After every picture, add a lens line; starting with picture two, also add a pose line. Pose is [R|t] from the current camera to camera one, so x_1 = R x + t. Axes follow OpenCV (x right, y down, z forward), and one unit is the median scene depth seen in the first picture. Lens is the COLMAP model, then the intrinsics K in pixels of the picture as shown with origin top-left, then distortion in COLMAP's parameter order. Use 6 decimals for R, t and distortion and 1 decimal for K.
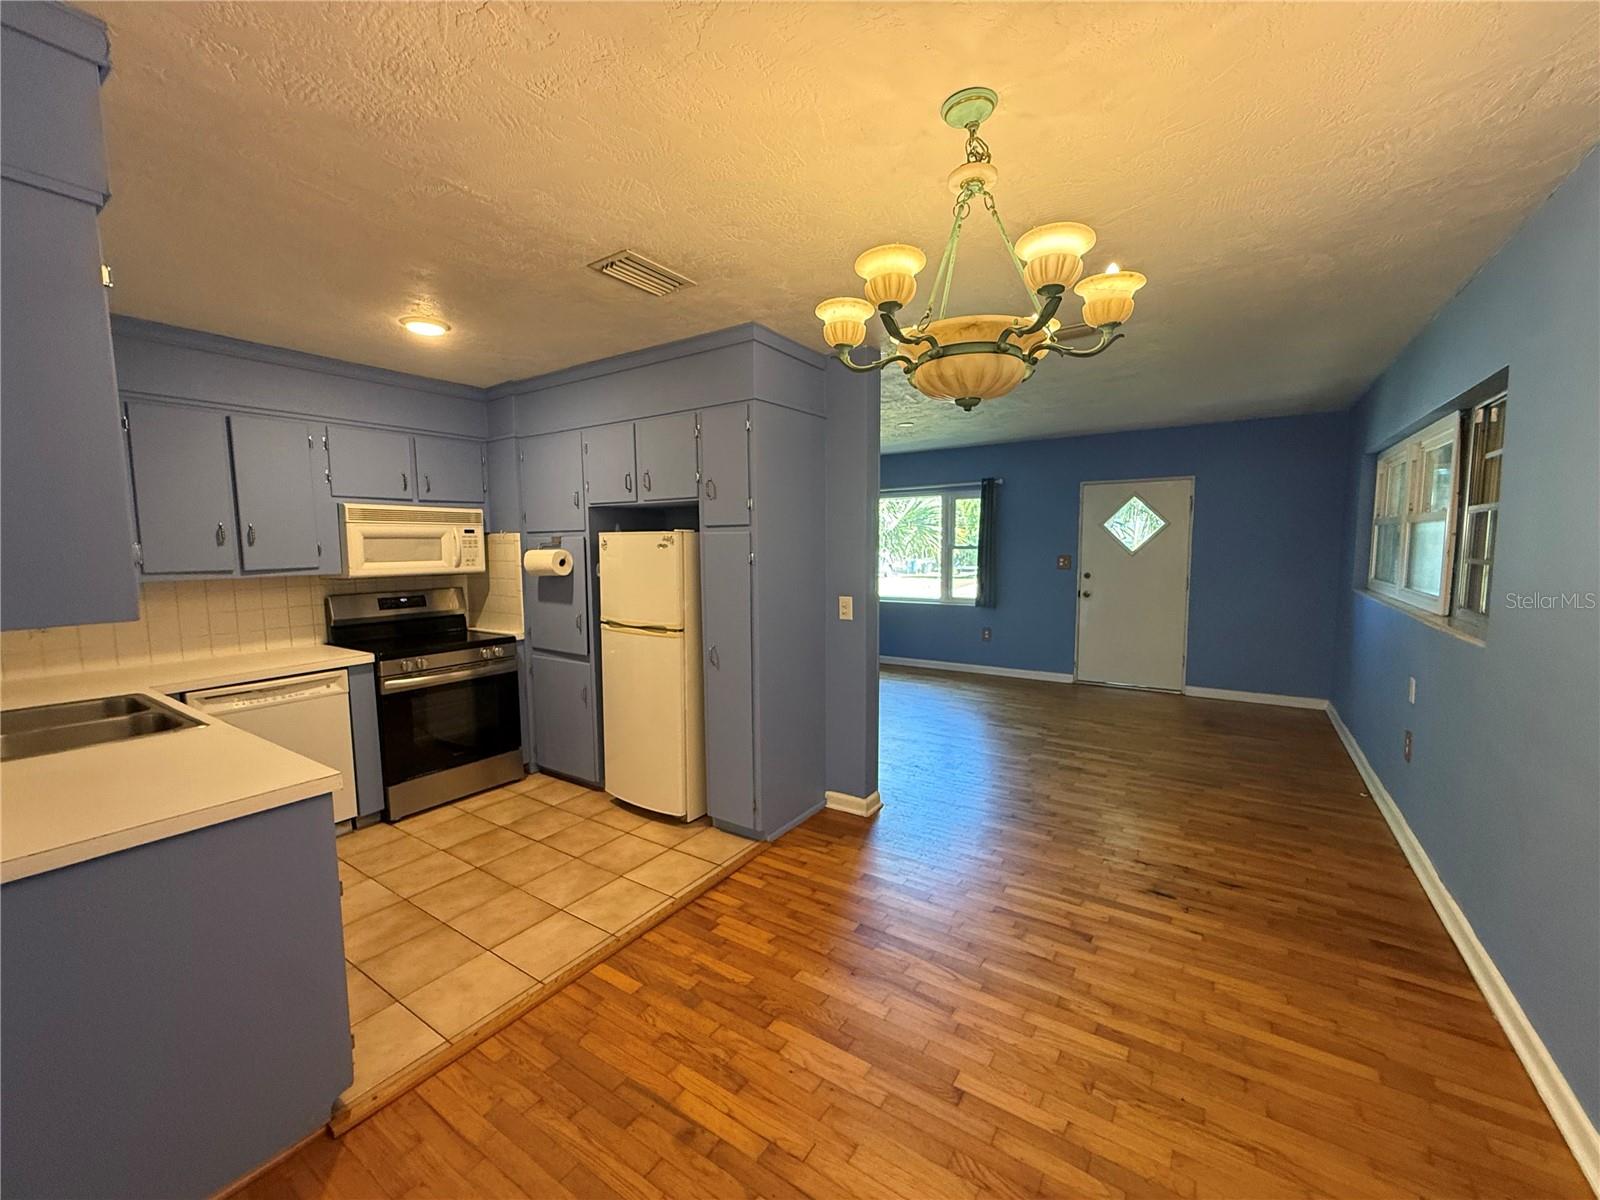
lens RADIAL K [[638.4, 0, 795.9], [0, 638.4, 602.8], [0, 0, 1]] dist [-0.000755, 0.000390]
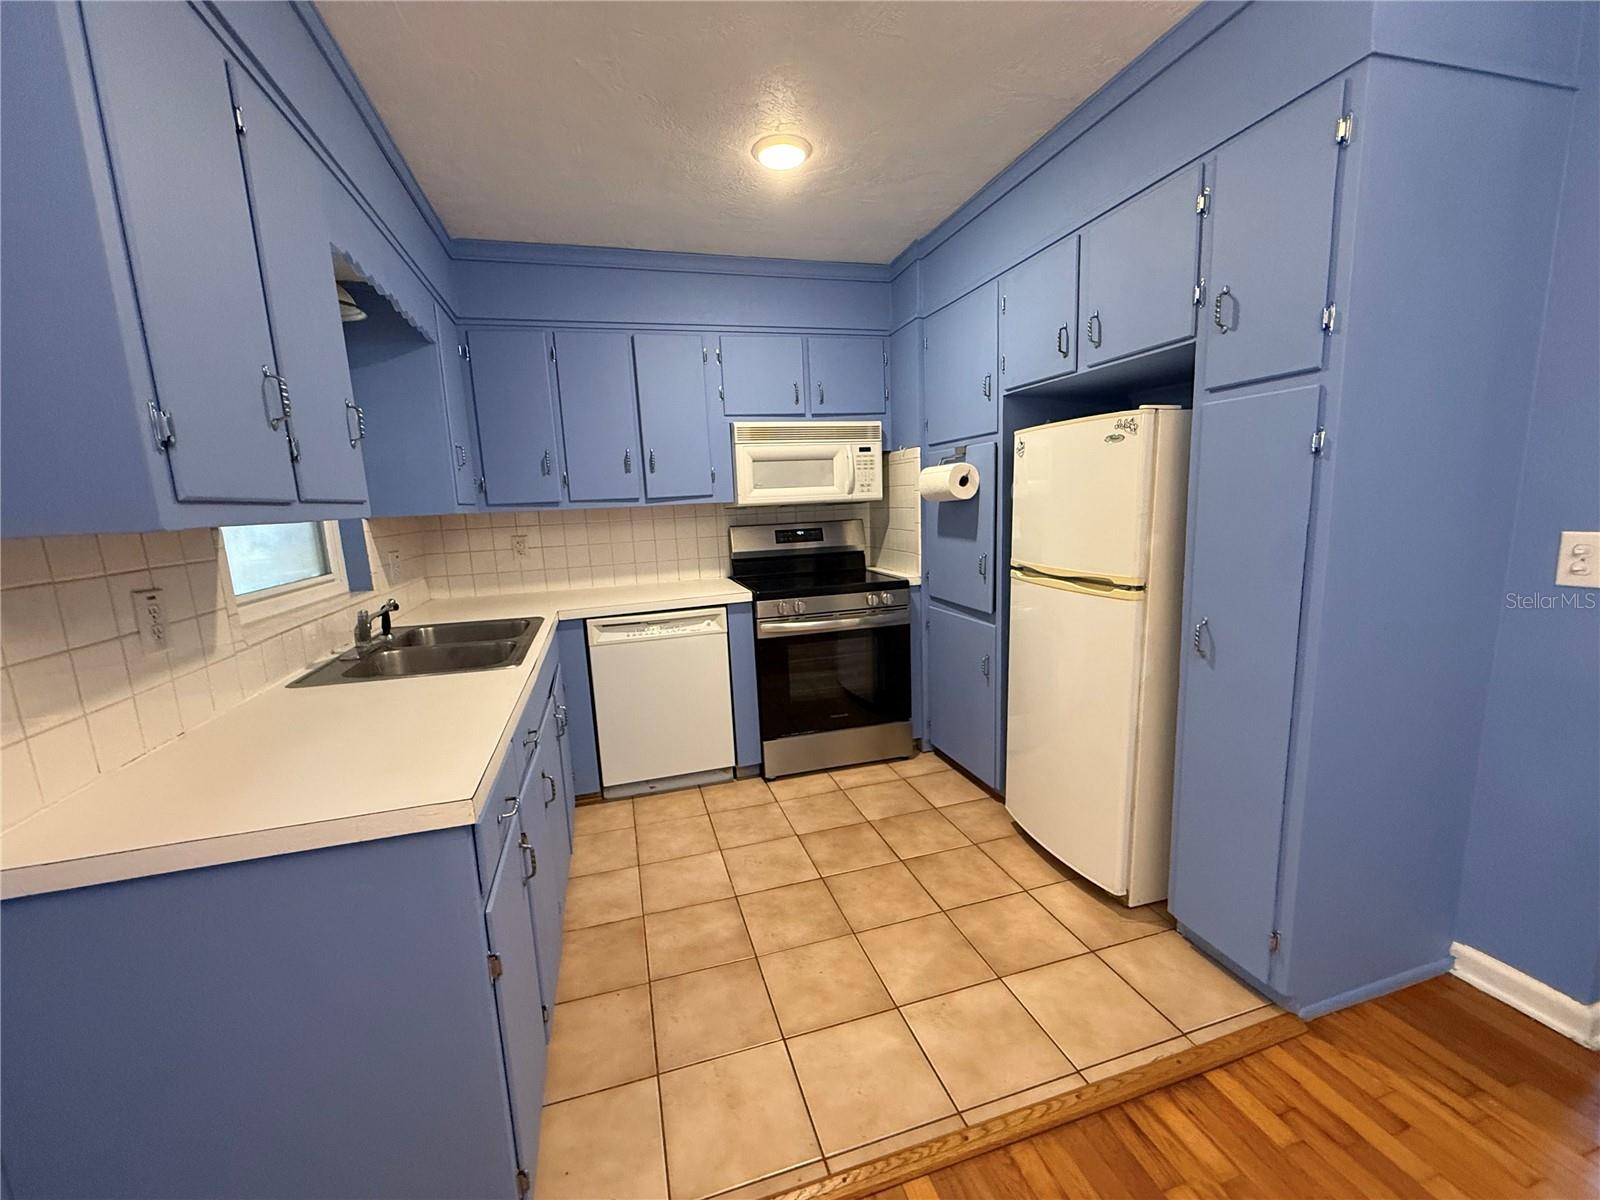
lens RADIAL K [[638.4, 0, 795.9], [0, 638.4, 602.8], [0, 0, 1]] dist [-0.000755, 0.000390]
pose [[0.769363, 0.079346, -0.633865, -0.052179], [-0.023486, 0.995099, 0.096059, 0.008673], [0.638380, -0.059017, 0.767456, 0.351448]]
